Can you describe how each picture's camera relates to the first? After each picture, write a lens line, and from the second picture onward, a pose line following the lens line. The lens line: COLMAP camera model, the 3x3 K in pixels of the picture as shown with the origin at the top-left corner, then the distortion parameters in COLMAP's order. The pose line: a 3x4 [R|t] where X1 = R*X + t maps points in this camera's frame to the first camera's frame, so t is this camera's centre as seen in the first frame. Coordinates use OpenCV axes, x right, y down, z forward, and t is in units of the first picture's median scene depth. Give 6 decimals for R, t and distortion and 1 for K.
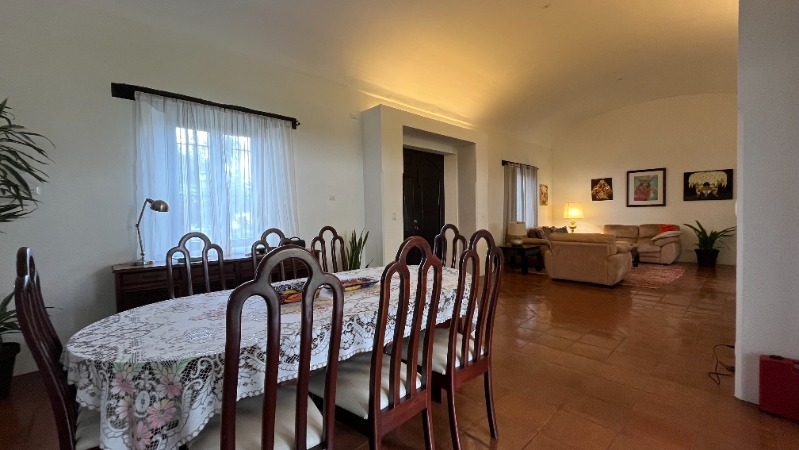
lens RADIAL K [[321.8, 0, 397.2], [0, 321.8, 224.0], [0, 0, 1]] dist [-0.002101, -0.000542]
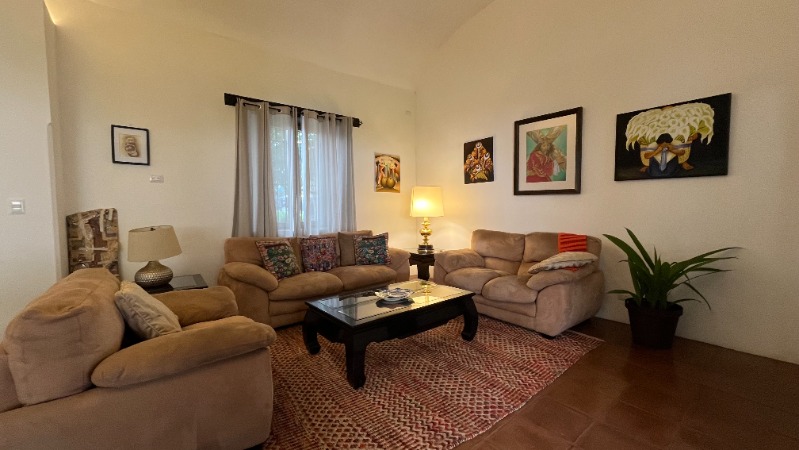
lens RADIAL K [[320.7, 0, 401.9], [0, 320.7, 225.0], [0, 0, 1]] dist [-0.001369, -0.000150]
pose [[0.998395, 0.015930, -0.054344, 0.612163], [-0.014395, 0.999489, 0.028528, -0.020628], [0.054771, -0.027700, 0.998115, 0.536872]]
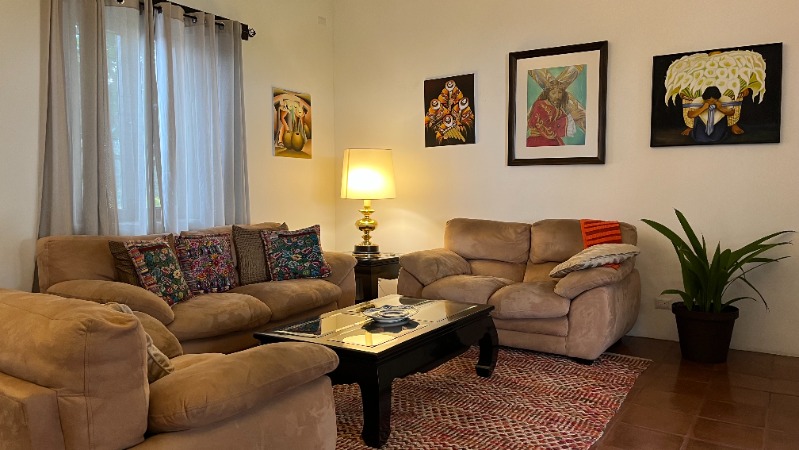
lens RADIAL K [[597.4, 0, 402.3], [0, 597.4, 228.6], [0, 0, 1]] dist [0.055295, -0.062635]
pose [[0.966438, -0.001798, 0.256895, 0.488209], [-0.007768, 0.999314, 0.036218, -0.011094], [-0.256783, -0.036998, 0.965761, 0.473010]]
